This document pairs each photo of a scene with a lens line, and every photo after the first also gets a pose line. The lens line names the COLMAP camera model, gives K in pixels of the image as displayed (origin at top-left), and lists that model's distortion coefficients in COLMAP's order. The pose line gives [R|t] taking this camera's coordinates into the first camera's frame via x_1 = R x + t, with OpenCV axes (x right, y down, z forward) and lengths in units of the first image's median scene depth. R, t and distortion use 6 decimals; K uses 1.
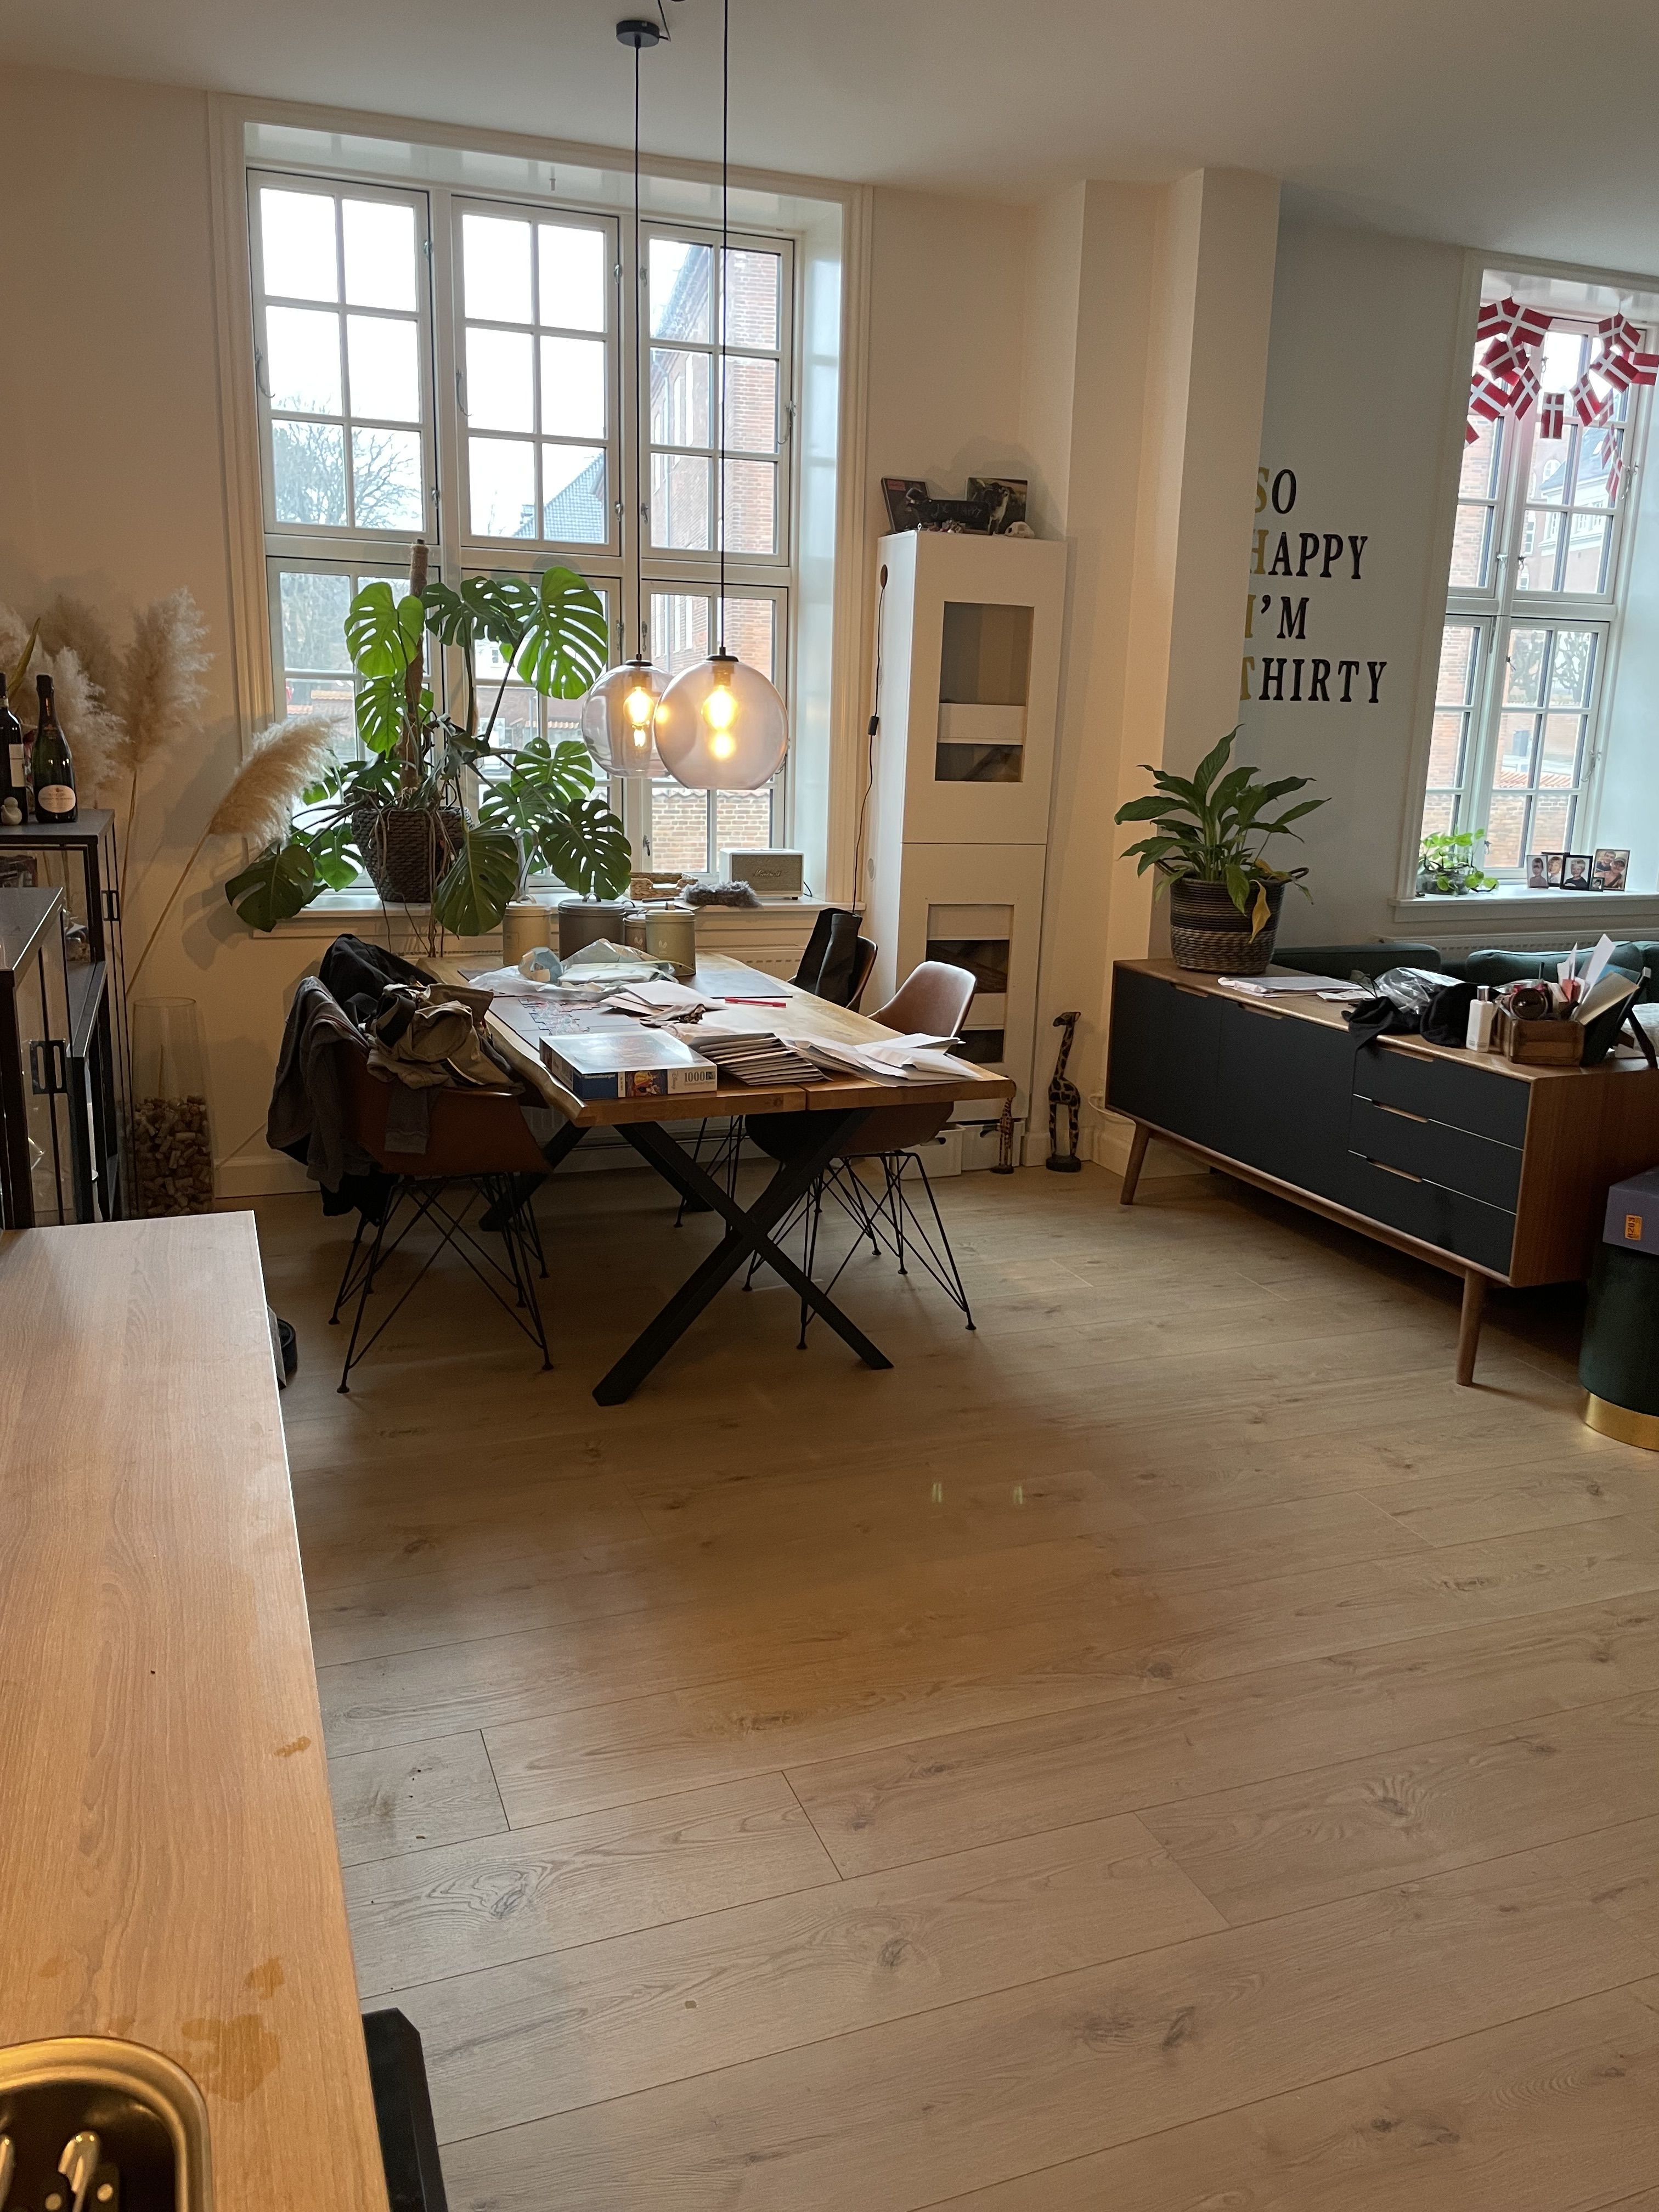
lens RADIAL K [[1685.3, 0, 831.8], [0, 1685.3, 1098.5], [0, 0, 1]] dist [0.061266, -0.093382]
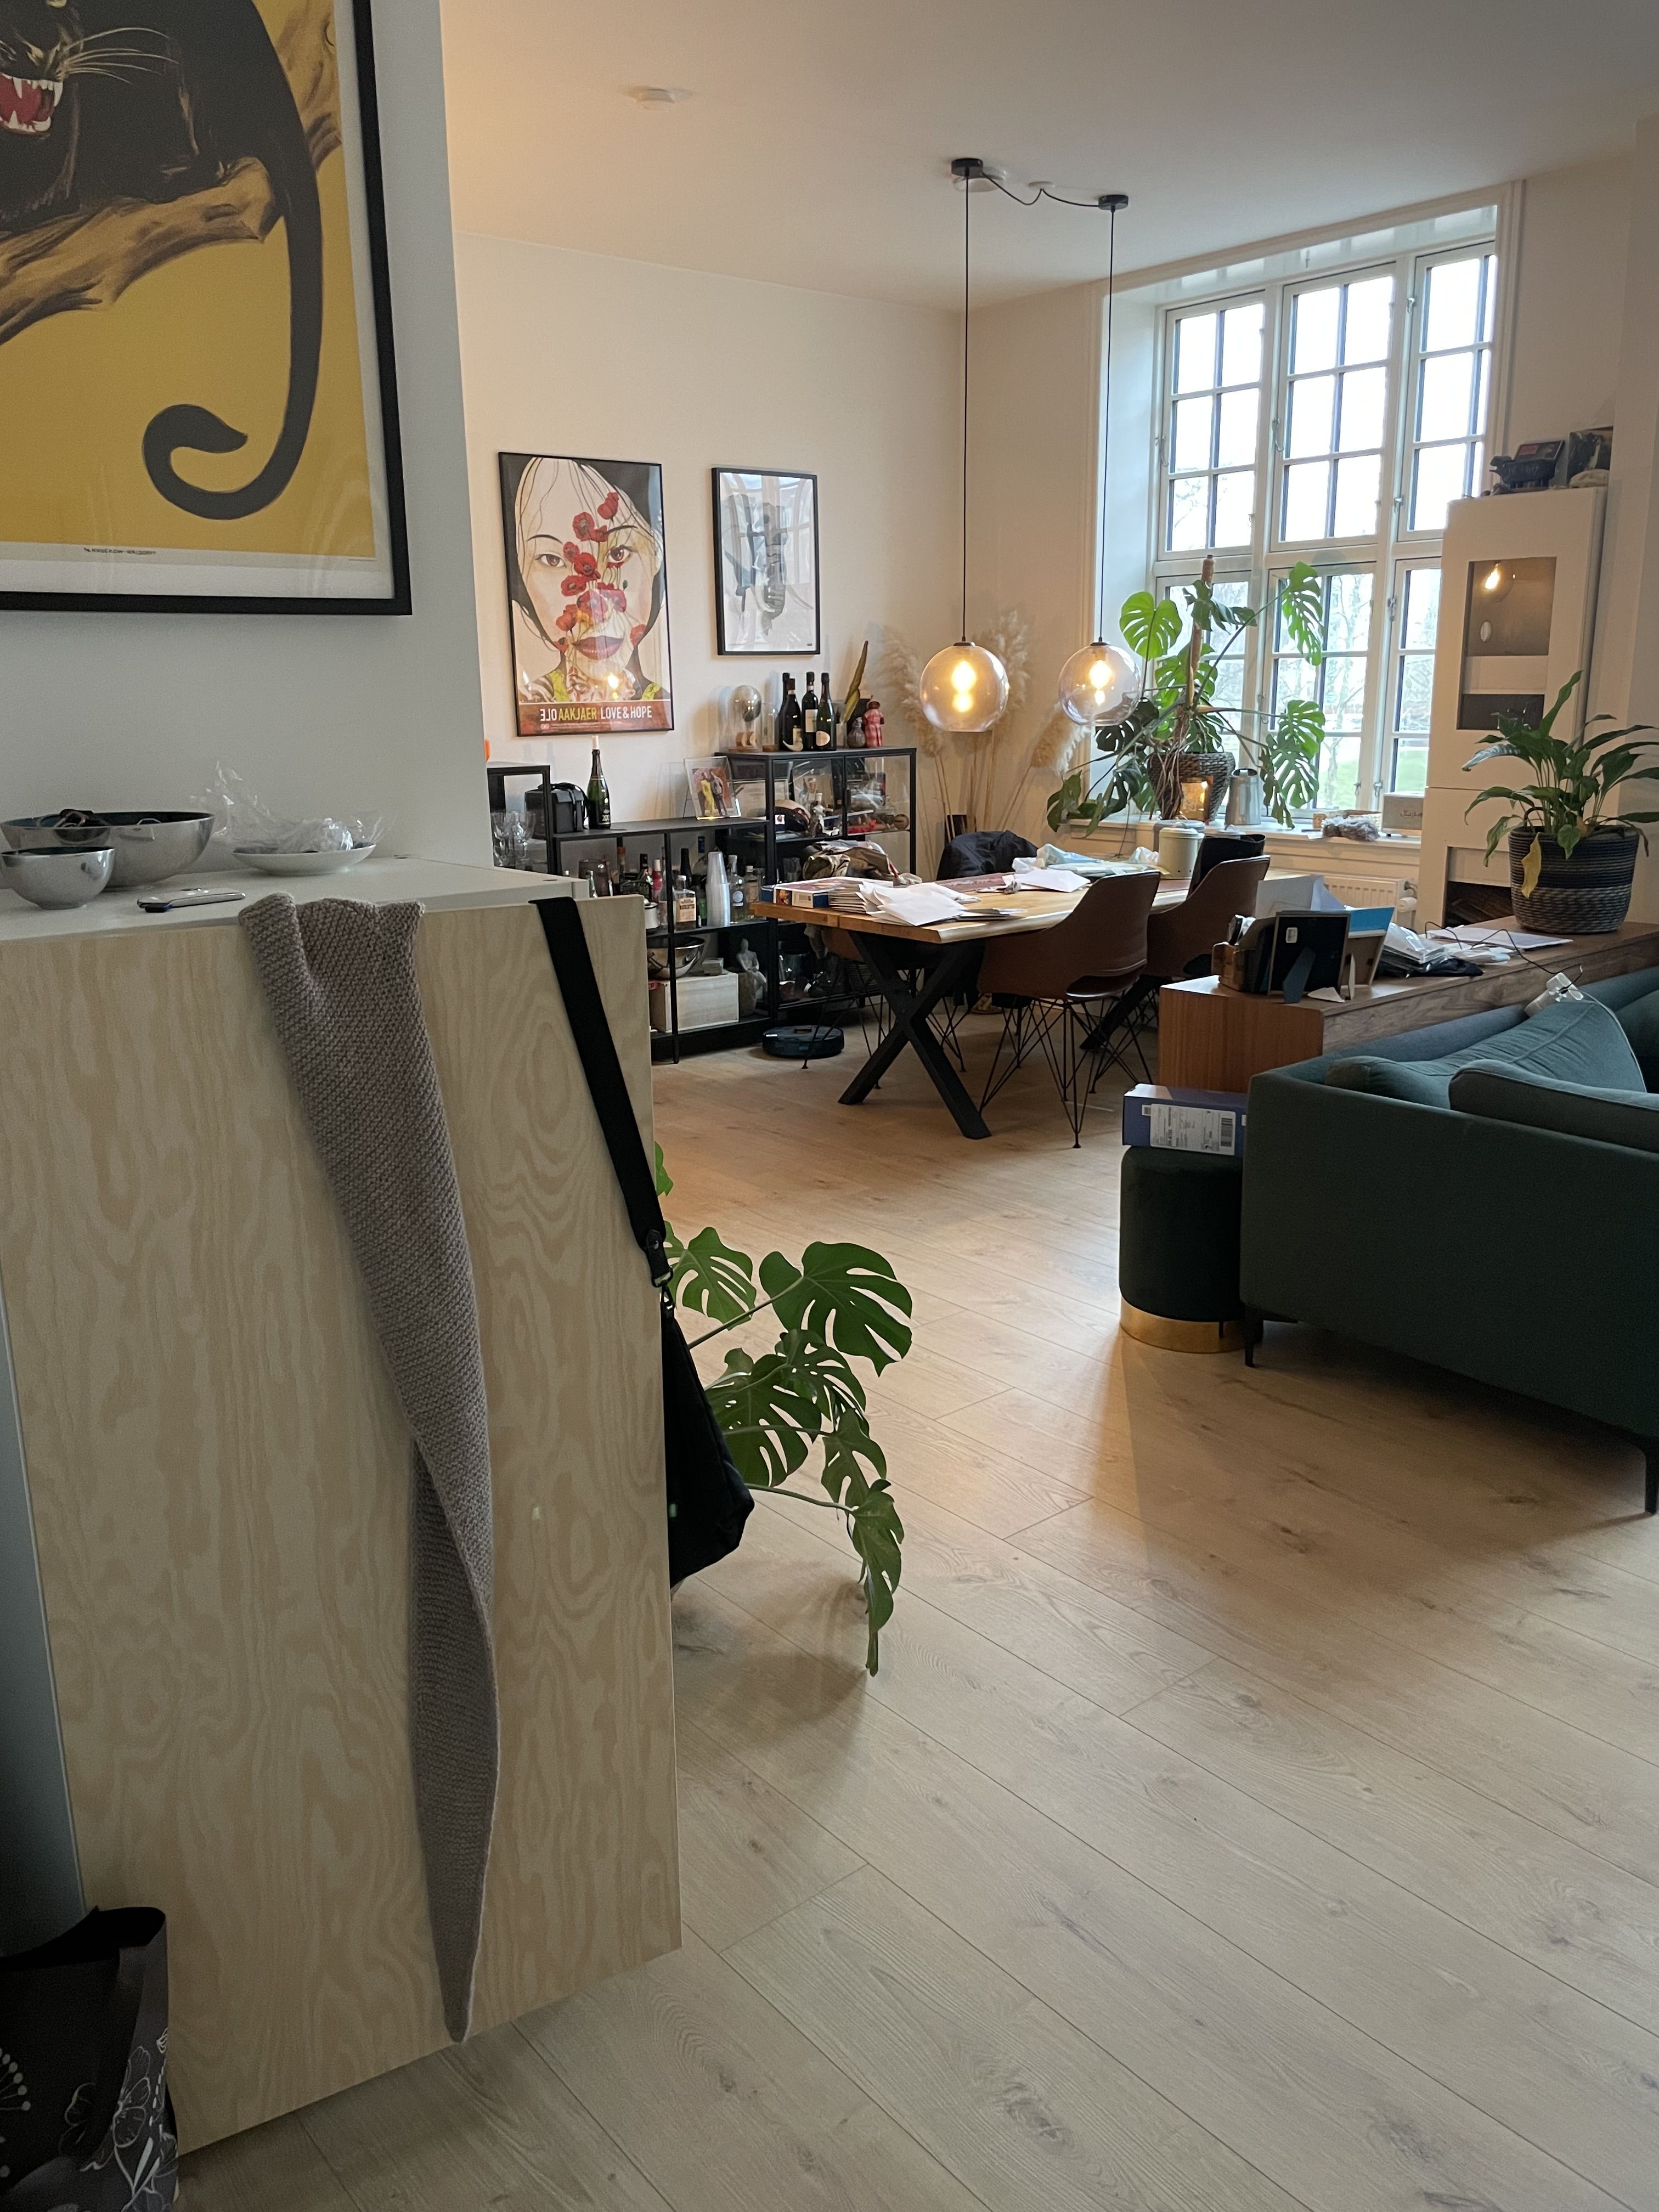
lens RADIAL K [[1685.3, 0, 800.7], [0, 1685.3, 1093.8], [0, 0, 1]] dist [0.061266, -0.093382]
pose [[0.307573, 0.197355, -0.930833, 0.904153], [-0.191193, 0.971121, 0.142722, -0.036307], [0.932118, 0.134071, 0.336424, 0.262330]]
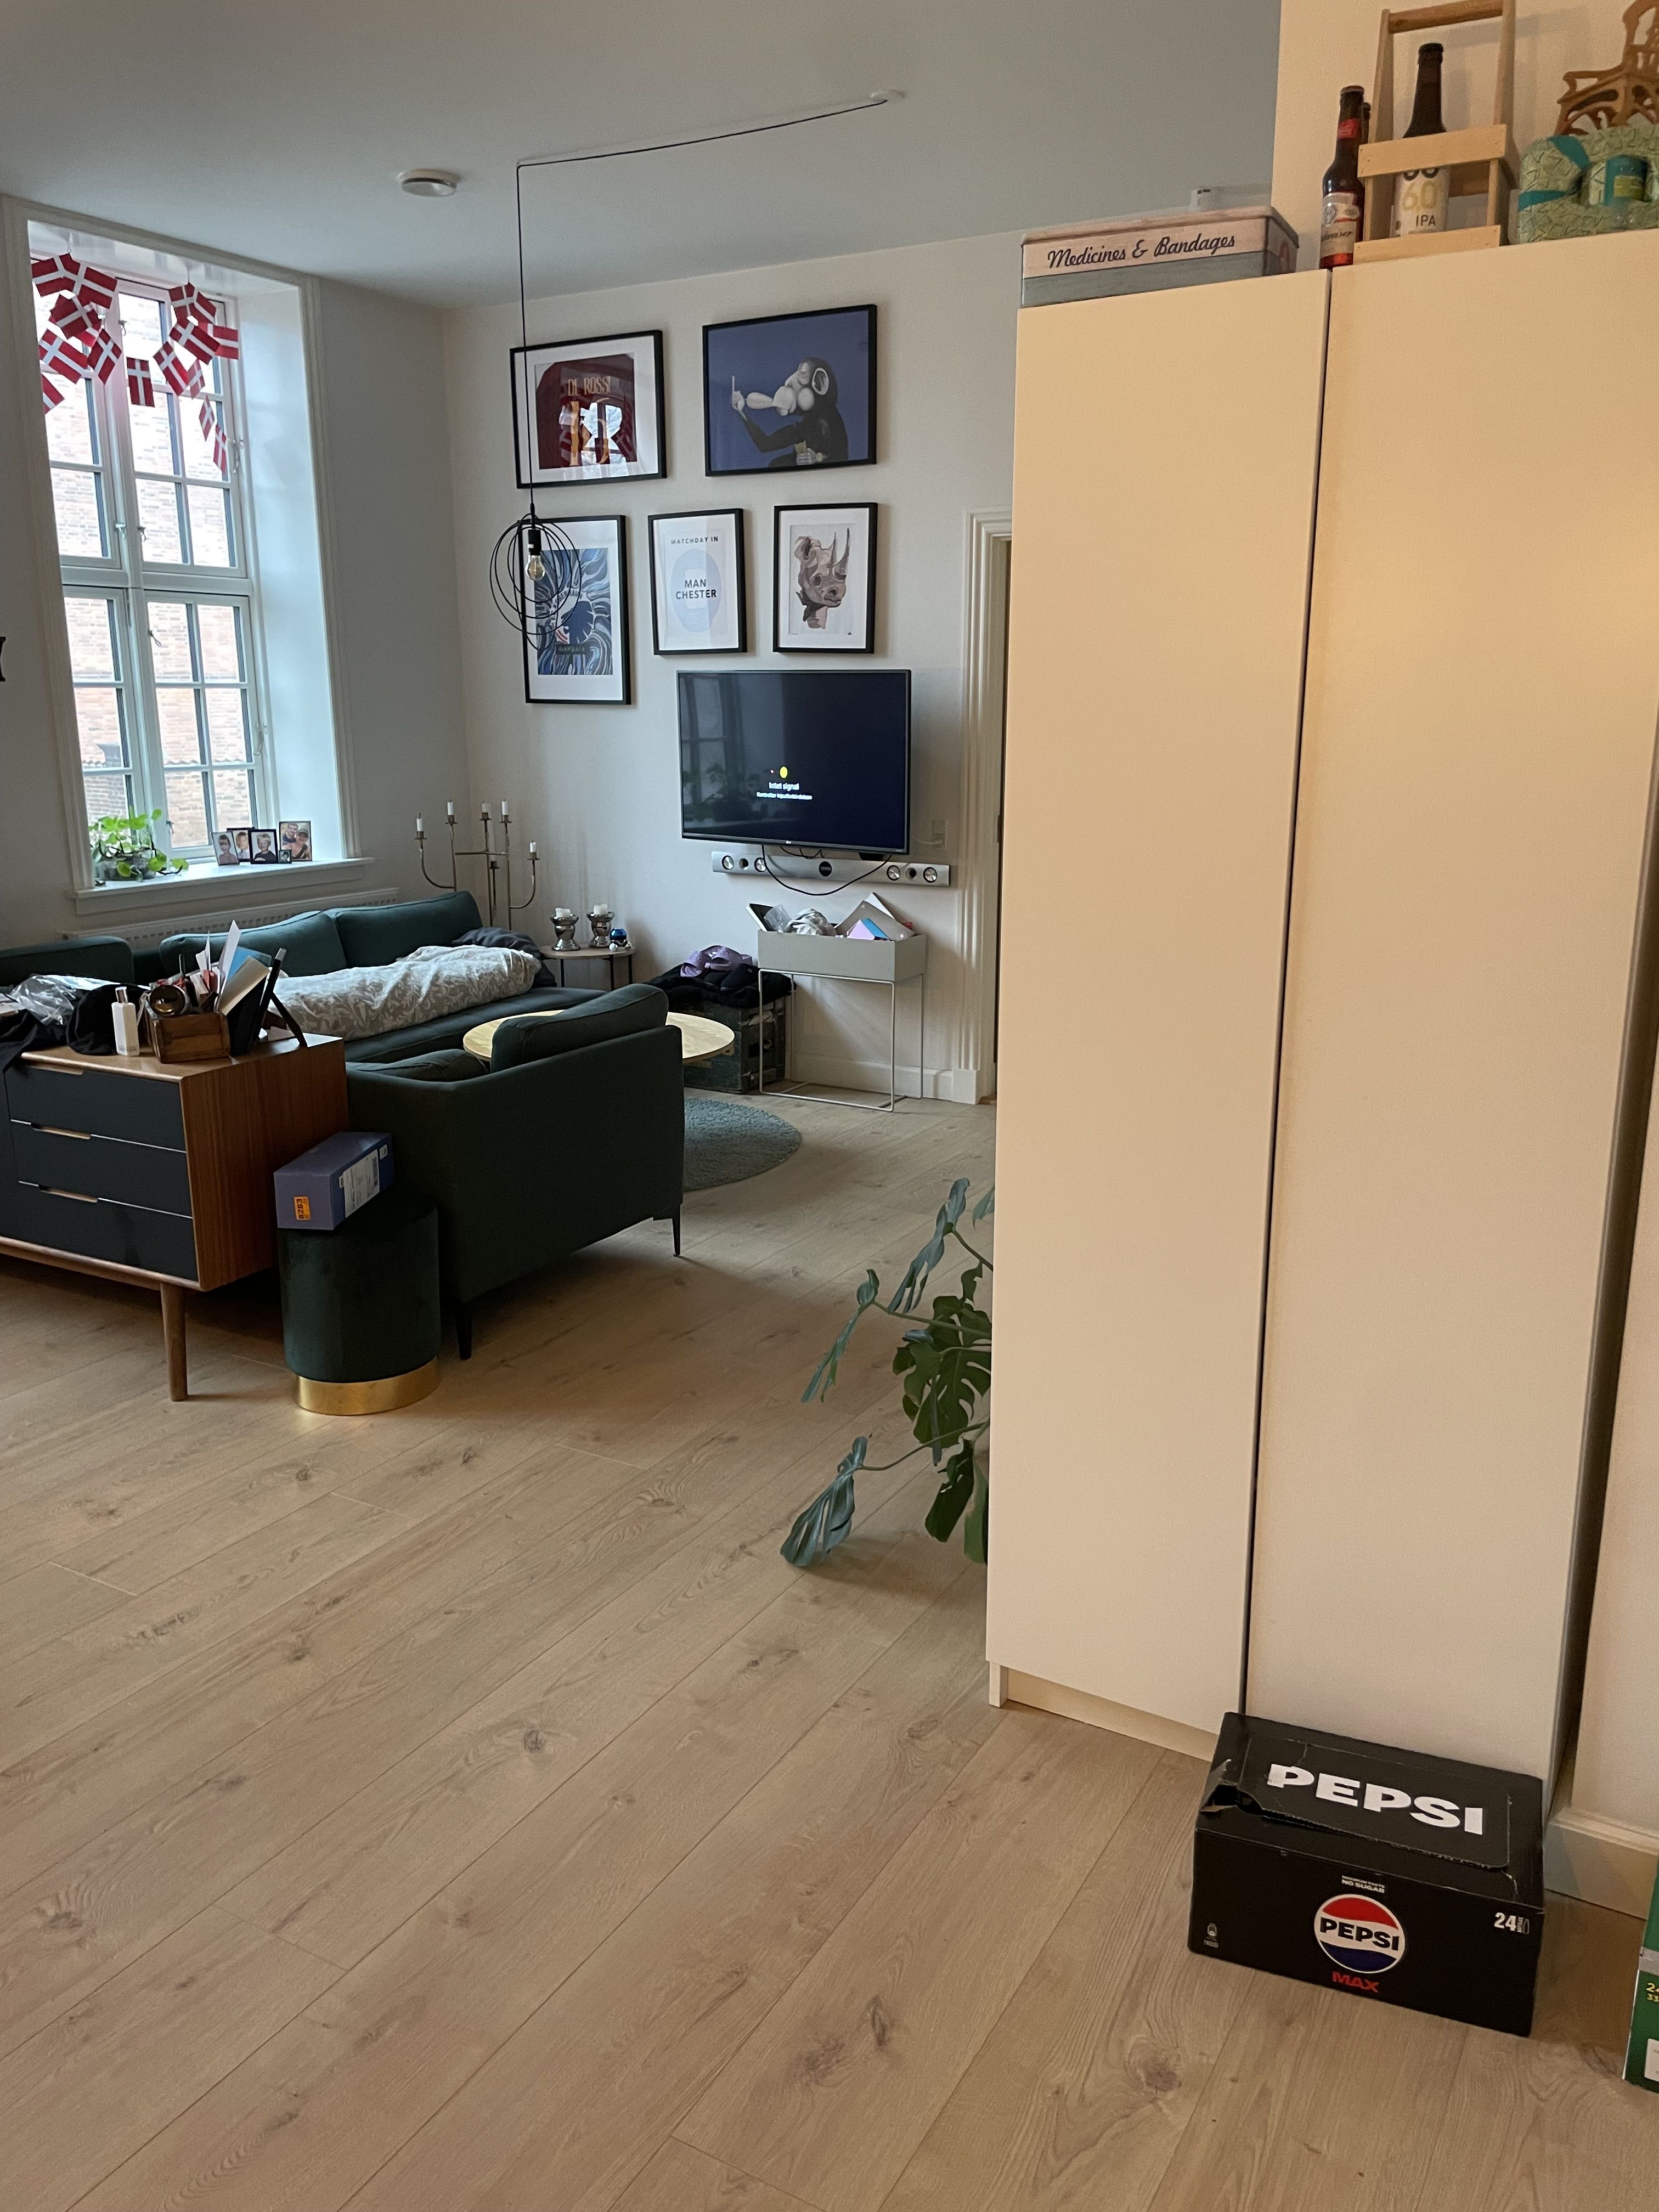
lens RADIAL K [[1685.3, 0, 851.4], [0, 1685.3, 1102.8], [0, 0, 1]] dist [0.061266, -0.093382]
pose [[0.765647, -0.176428, 0.618593, 0.065844], [0.162545, 0.983508, 0.079319, -0.007782], [-0.622385, 0.039818, 0.781698, 0.002871]]
